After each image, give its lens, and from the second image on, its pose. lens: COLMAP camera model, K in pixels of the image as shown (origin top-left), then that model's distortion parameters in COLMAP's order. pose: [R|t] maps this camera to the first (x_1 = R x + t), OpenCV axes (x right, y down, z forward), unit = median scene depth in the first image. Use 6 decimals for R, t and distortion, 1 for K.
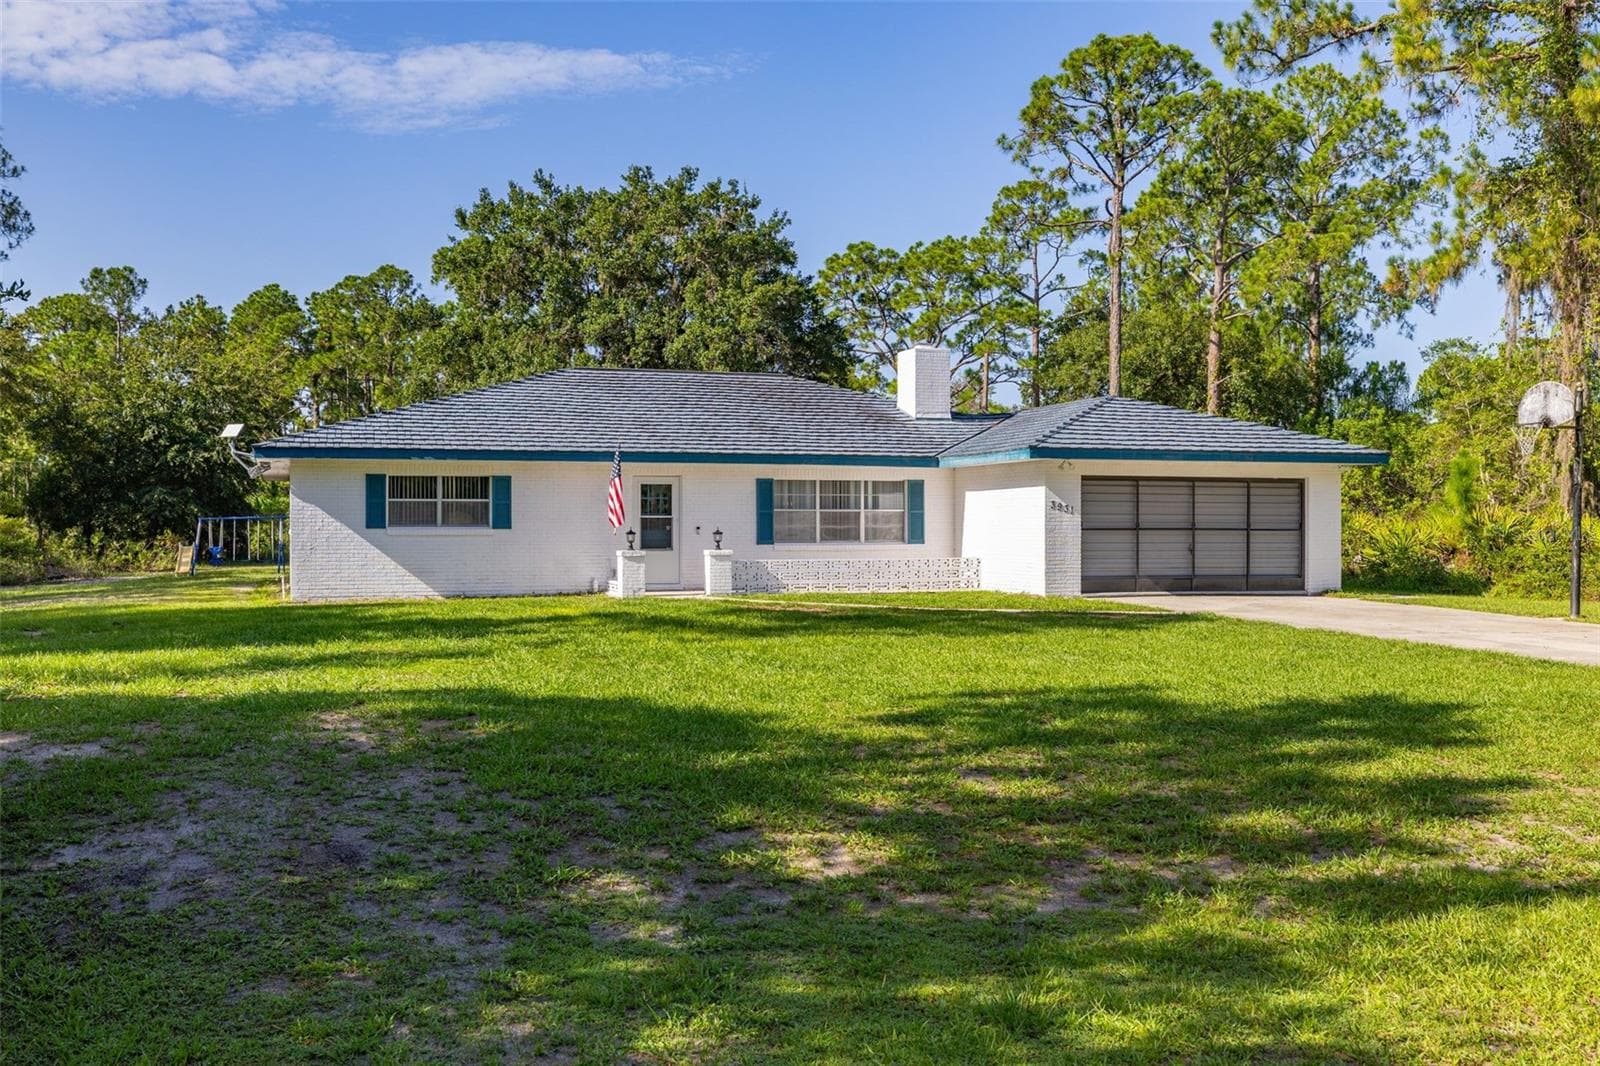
lens RADIAL K [[1610.0, 0, 800.0], [0, 1610.0, 533.0], [0, 0, 1]] dist [-0.001146, 0.003217]
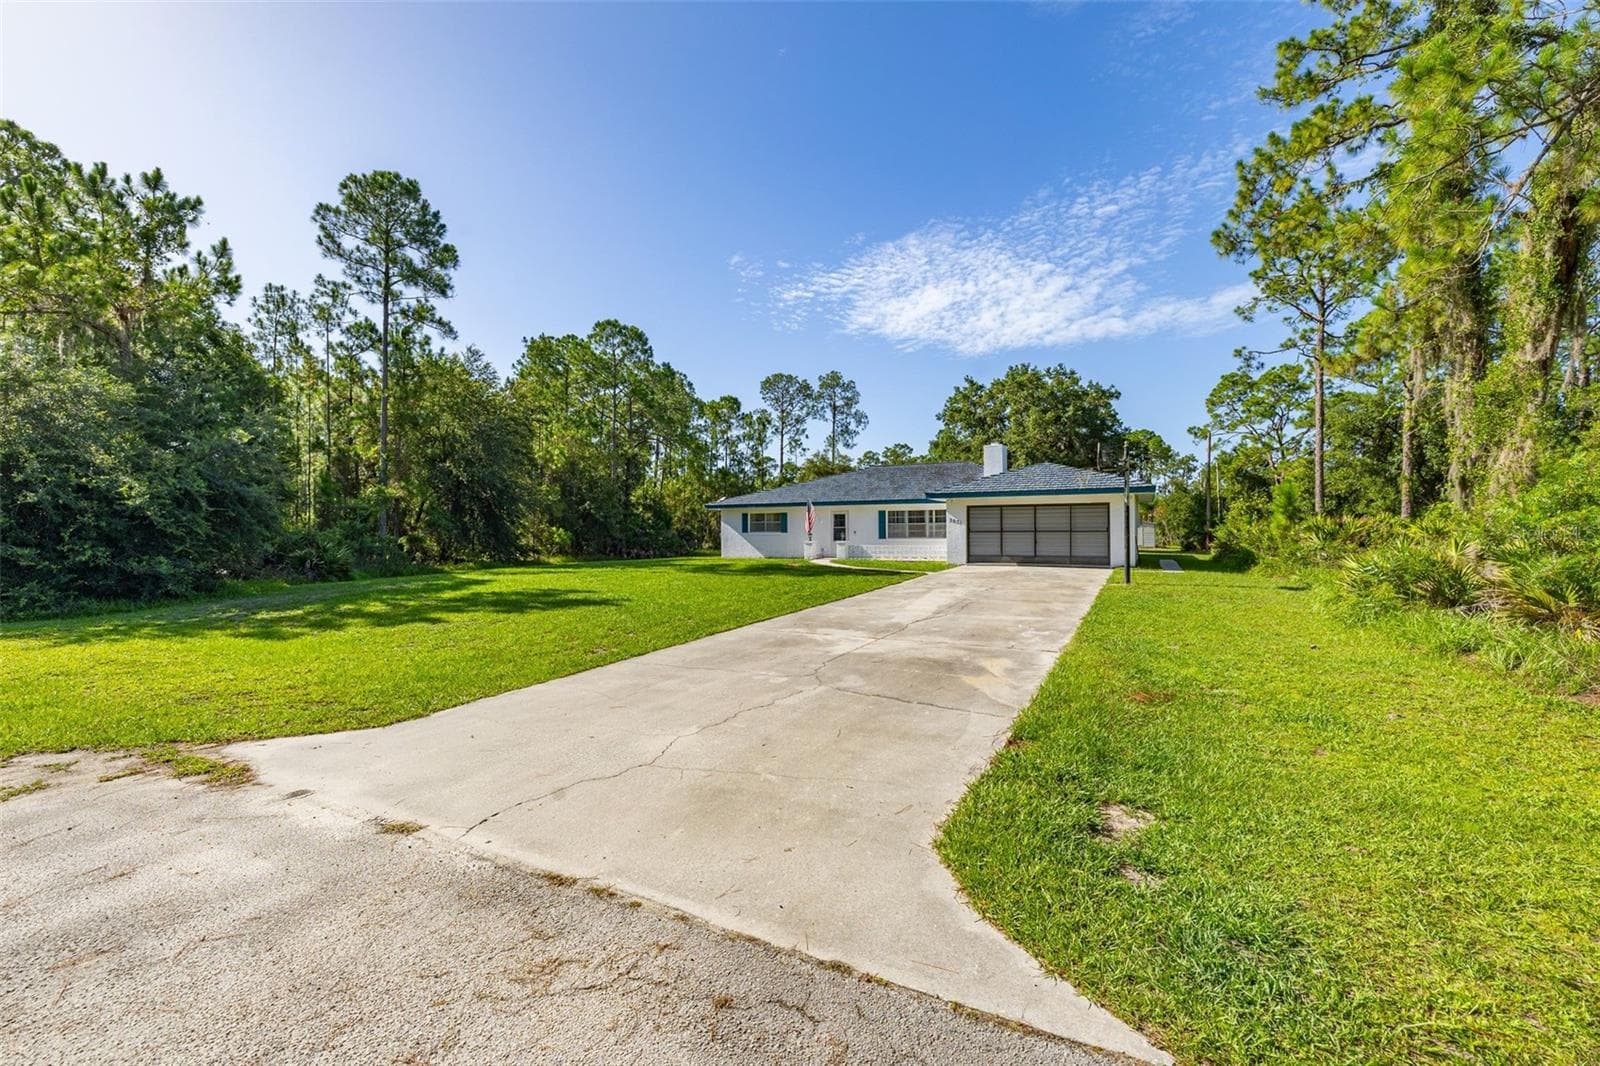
lens RADIAL K [[694.4, 0, 769.8], [0, 694.4, 536.5], [0, 0, 1]] dist [0.002571, 0.000060]
pose [[0.670604, 0.000897, -0.741815, 0.627466], [0.001513, 0.999996, 0.002577, 0.000896], [0.741814, -0.002850, 0.670599, 0.208633]]
